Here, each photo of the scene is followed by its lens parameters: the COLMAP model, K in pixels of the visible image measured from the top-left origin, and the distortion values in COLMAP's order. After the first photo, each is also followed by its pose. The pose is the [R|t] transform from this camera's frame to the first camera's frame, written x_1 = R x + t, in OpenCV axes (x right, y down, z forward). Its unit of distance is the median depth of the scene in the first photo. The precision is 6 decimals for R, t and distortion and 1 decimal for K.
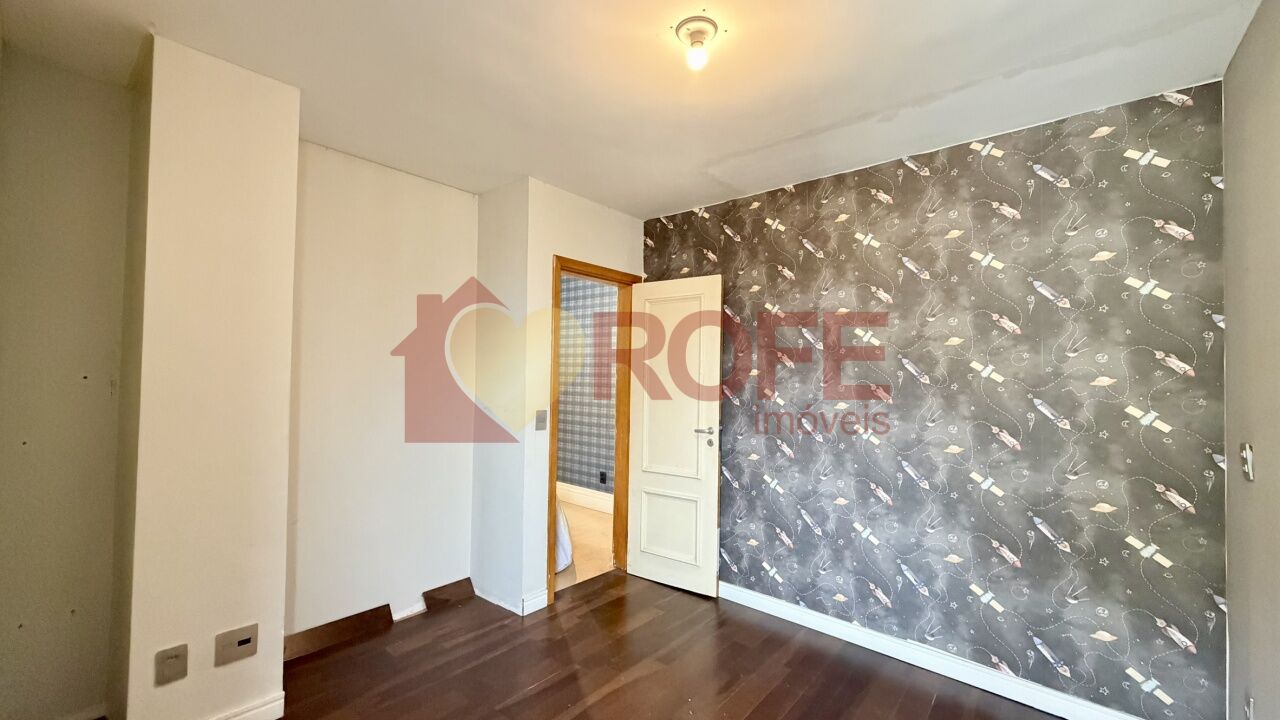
lens RADIAL K [[508.9, 0, 644.3], [0, 508.9, 357.1], [0, 0, 1]] dist [-0.002607, 0.000061]
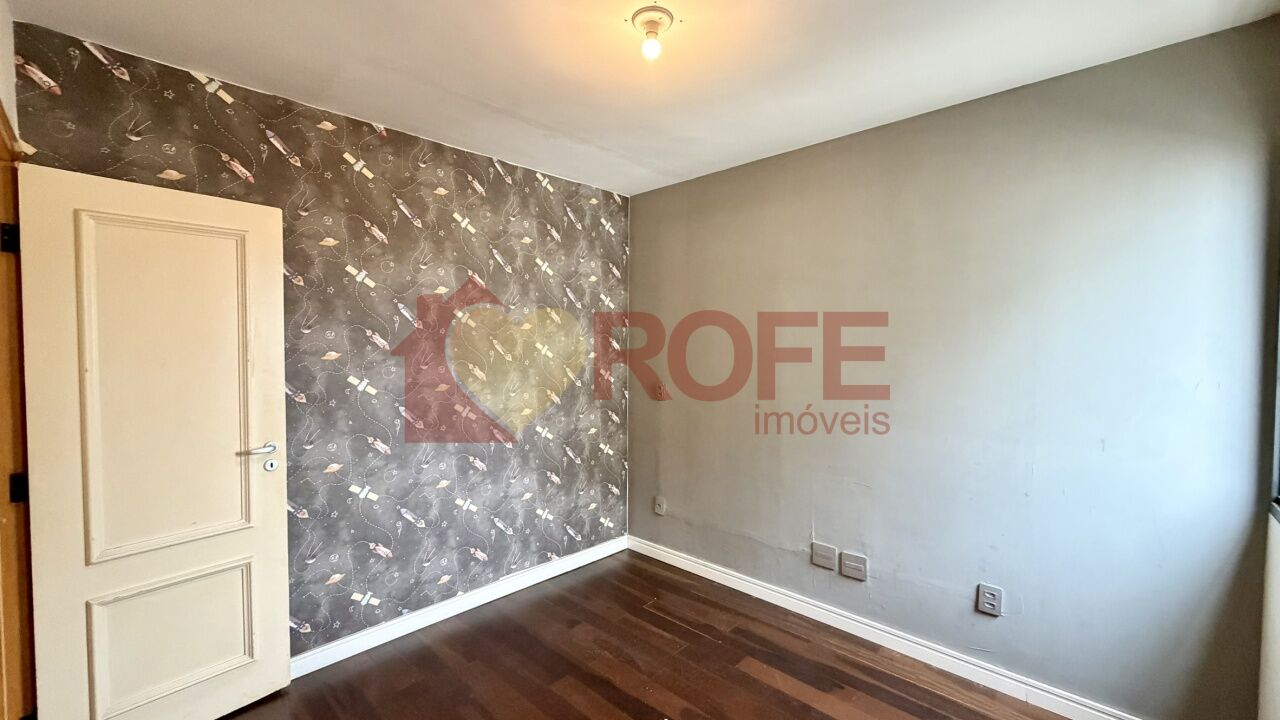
lens RADIAL K [[508.9, 0, 642.2], [0, 508.9, 360.8], [0, 0, 1]] dist [-0.002607, 0.000061]
pose [[0.059114, -0.044608, 0.997254, -0.582606], [-0.029908, 0.998473, 0.046436, -0.012579], [-0.997803, -0.032571, 0.057689, 0.585865]]
